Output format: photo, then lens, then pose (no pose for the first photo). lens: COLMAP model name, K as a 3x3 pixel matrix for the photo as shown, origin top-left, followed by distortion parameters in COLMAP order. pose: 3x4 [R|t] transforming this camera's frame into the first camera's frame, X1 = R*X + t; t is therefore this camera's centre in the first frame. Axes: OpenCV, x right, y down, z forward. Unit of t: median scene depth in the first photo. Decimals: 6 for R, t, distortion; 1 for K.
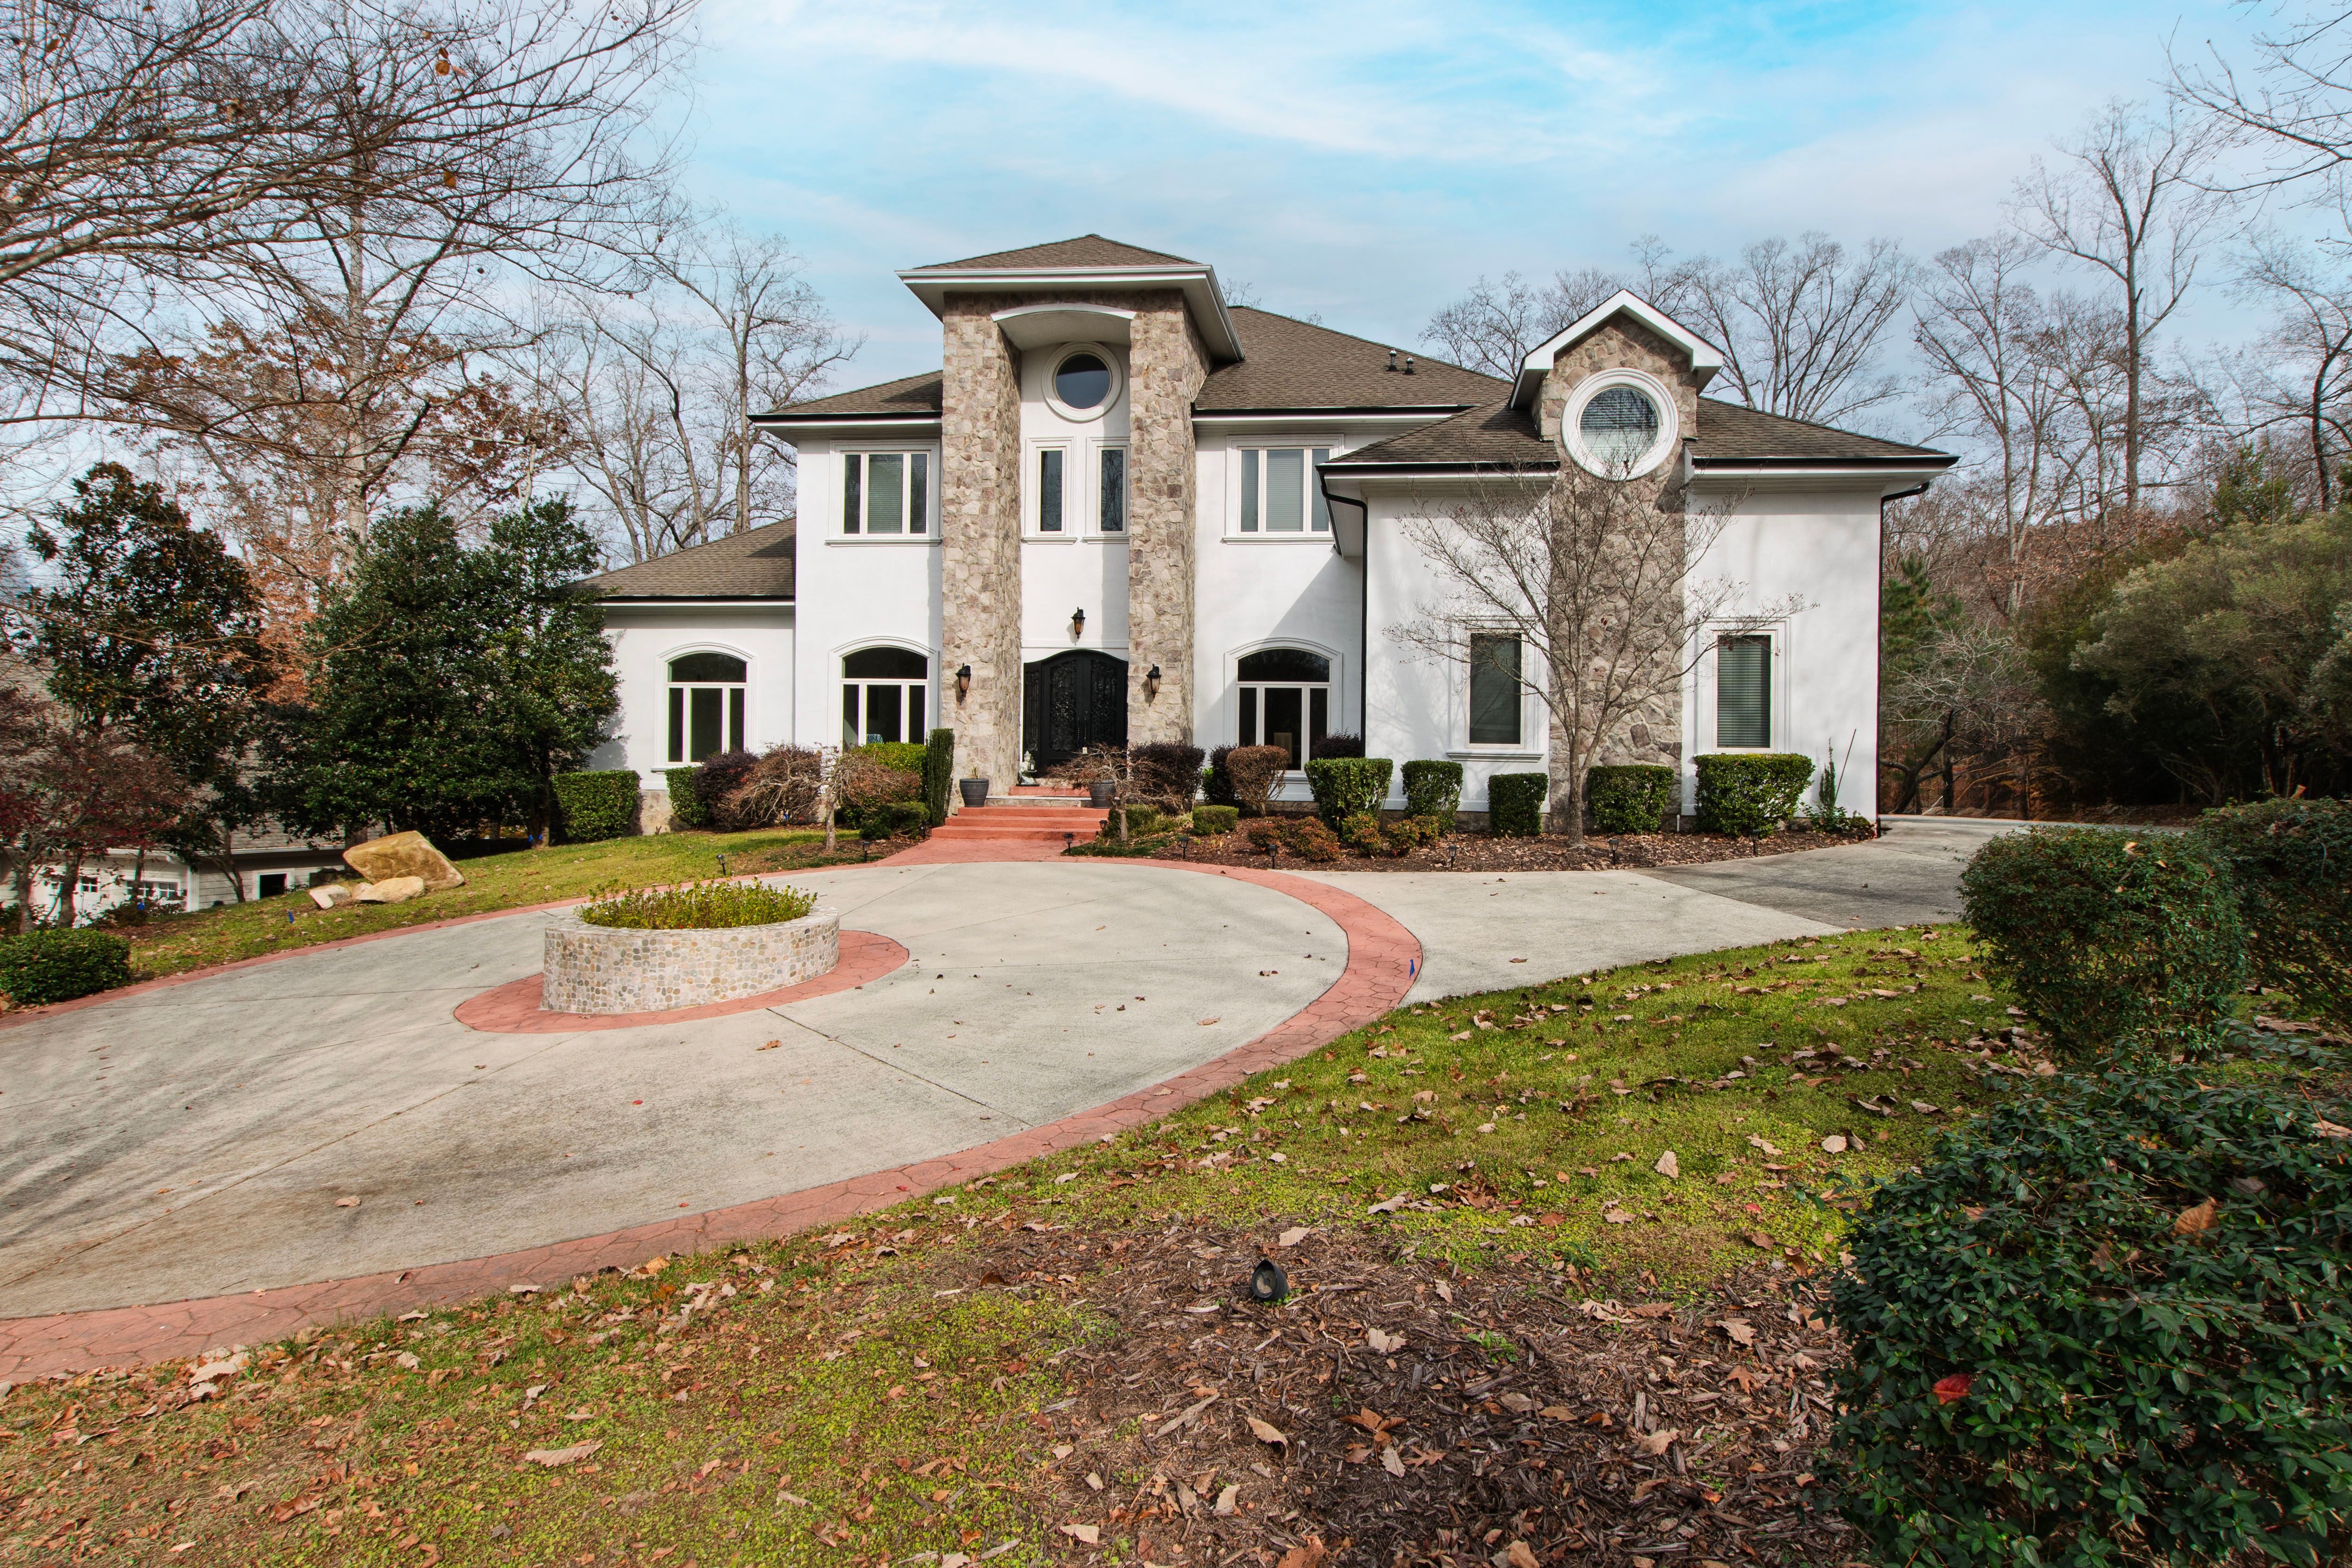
lens RADIAL K [[989.8, 0, 1166.4], [0, 989.8, 880.2], [0, 0, 1]] dist [0.001170, 0.000187]
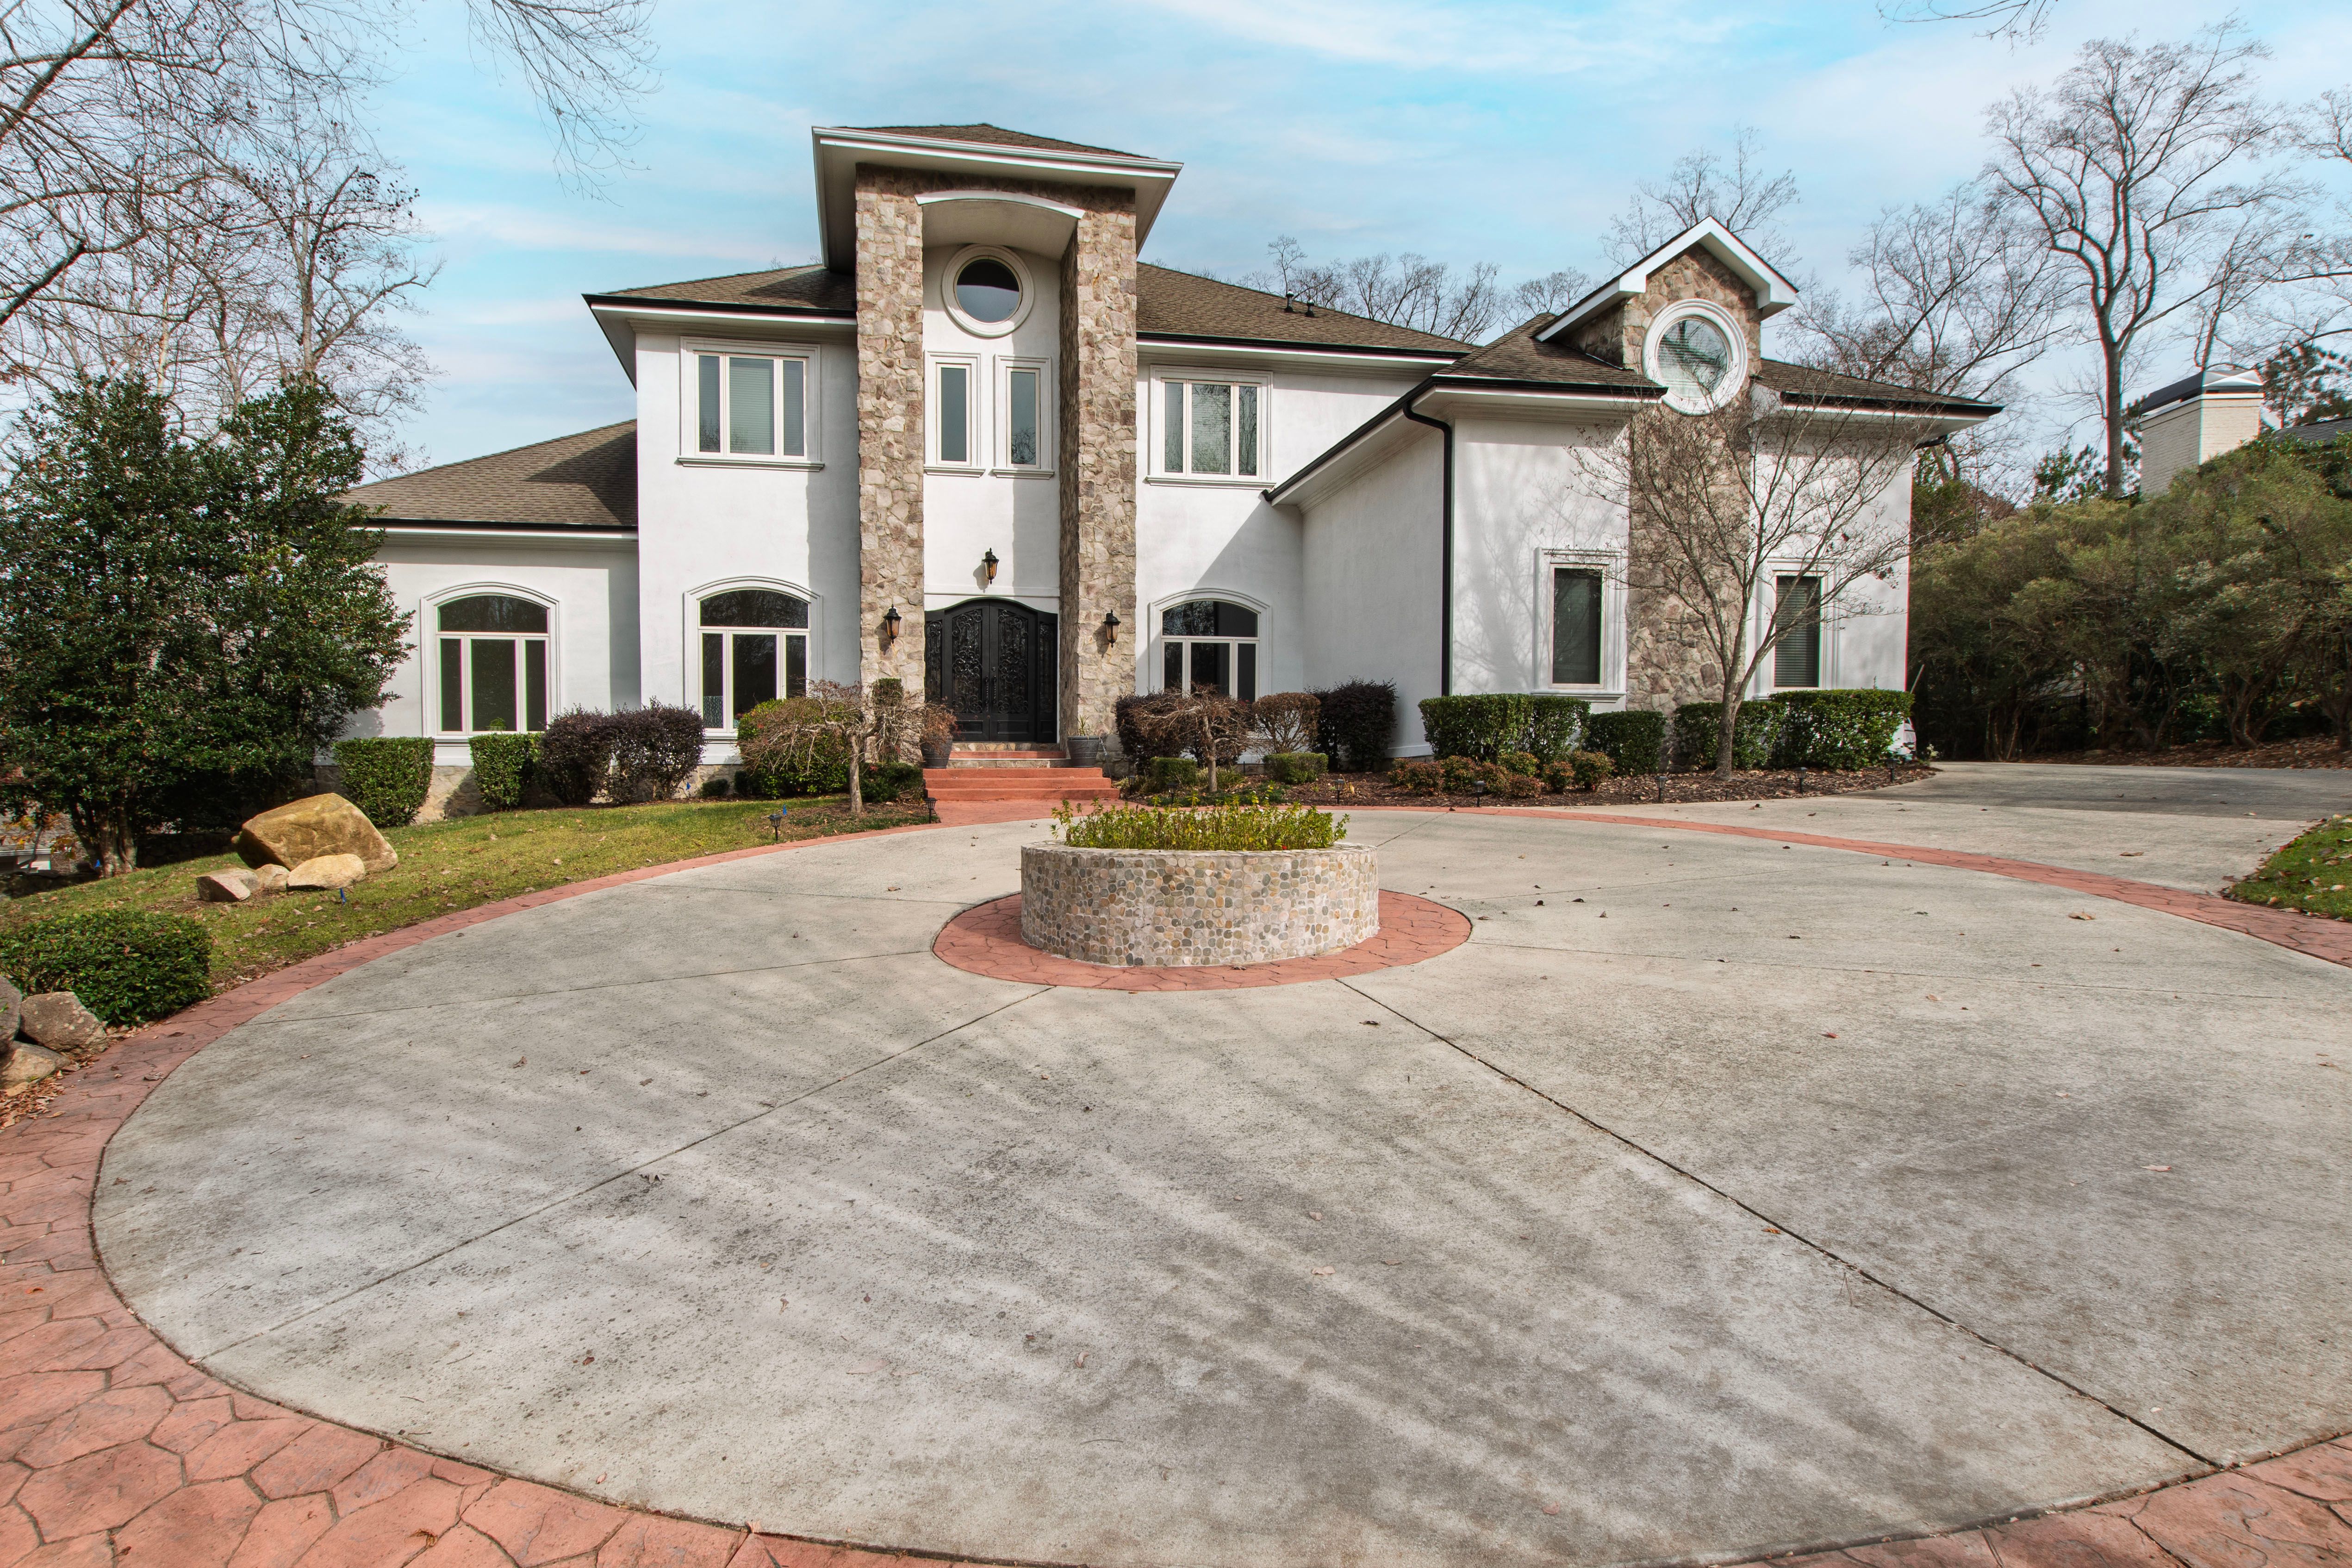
lens RADIAL K [[1023.6, 0, 1118.3], [0, 1023.6, 897.8], [0, 0, 1]] dist [0.004499, -0.001415]
pose [[0.972968, -0.044221, 0.226666, -0.230963], [0.038167, 0.998790, 0.031024, 0.016422], [-0.227763, -0.021535, 0.973478, 0.078580]]
